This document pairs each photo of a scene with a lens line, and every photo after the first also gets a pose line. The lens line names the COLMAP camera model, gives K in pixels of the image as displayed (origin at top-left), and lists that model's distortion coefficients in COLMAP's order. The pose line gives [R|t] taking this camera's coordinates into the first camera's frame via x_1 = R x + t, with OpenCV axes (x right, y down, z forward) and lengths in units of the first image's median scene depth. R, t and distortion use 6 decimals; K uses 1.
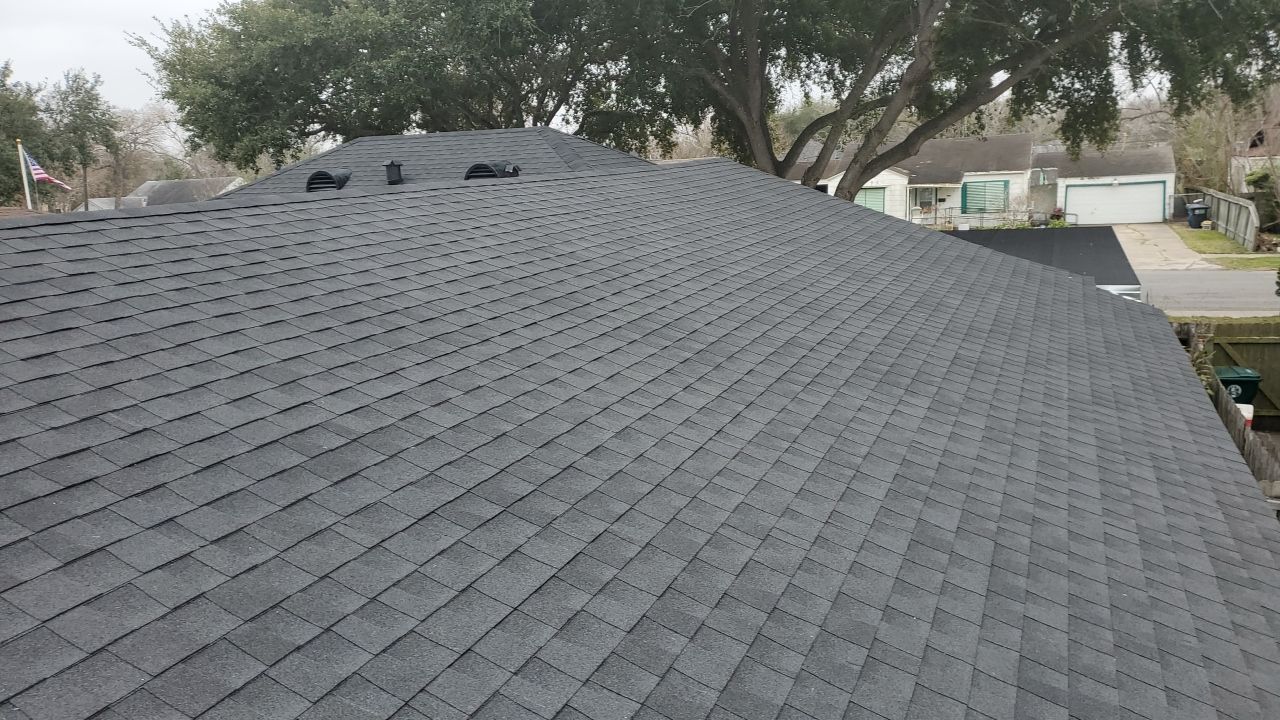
lens RADIAL K [[978.6, 0, 647.4], [0, 978.6, 362.4], [0, 0, 1]] dist [0.011951, 0.000461]
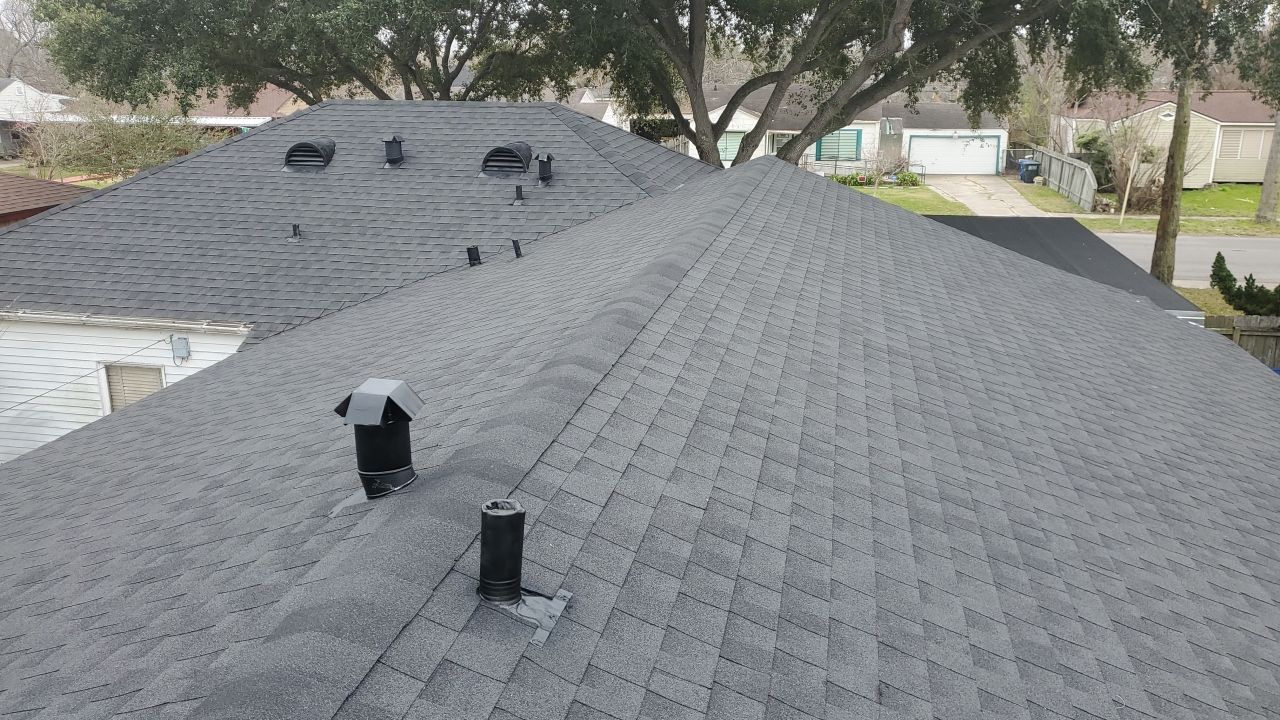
lens RADIAL K [[971.1, 0, 646.7], [0, 971.1, 349.1], [0, 0, 1]] dist [0.097632, -0.165249]
pose [[0.981707, 0.000443, 0.190400, -0.137024], [-0.012838, 0.997875, 0.063873, -0.048342], [-0.189967, -0.065148, 0.979627, 0.043300]]
